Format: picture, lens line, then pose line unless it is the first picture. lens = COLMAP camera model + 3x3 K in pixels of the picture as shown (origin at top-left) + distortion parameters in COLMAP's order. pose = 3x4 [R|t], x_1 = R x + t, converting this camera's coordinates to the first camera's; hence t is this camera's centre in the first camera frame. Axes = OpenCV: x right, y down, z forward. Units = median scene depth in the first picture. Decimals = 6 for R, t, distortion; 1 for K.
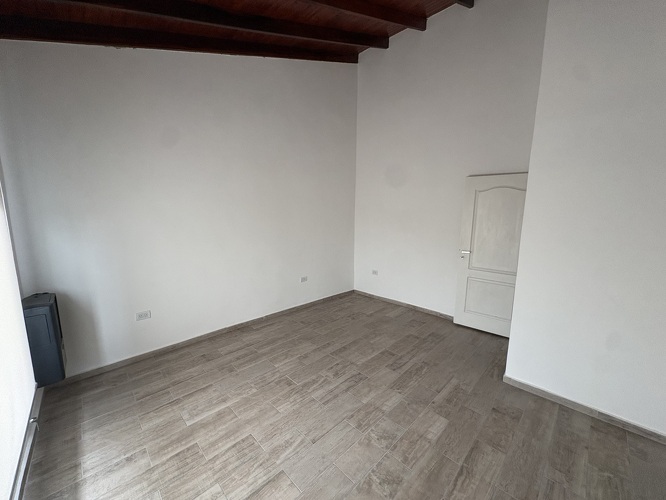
lens RADIAL K [[264.5, 0, 332.4], [0, 264.5, 249.3], [0, 0, 1]] dist [0.002006, 0.000260]
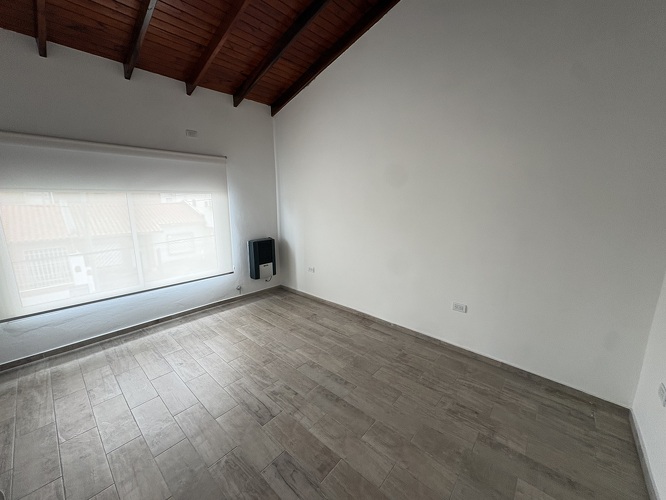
lens RADIAL K [[264.5, 0, 332.4], [0, 264.5, 249.3], [0, 0, 1]] dist [0.002006, 0.000260]
pose [[0.071292, 0.188768, -0.979431, 0.678284], [-0.150995, 0.972655, 0.176471, -0.127837], [0.985960, 0.135309, 0.097845, 0.926244]]
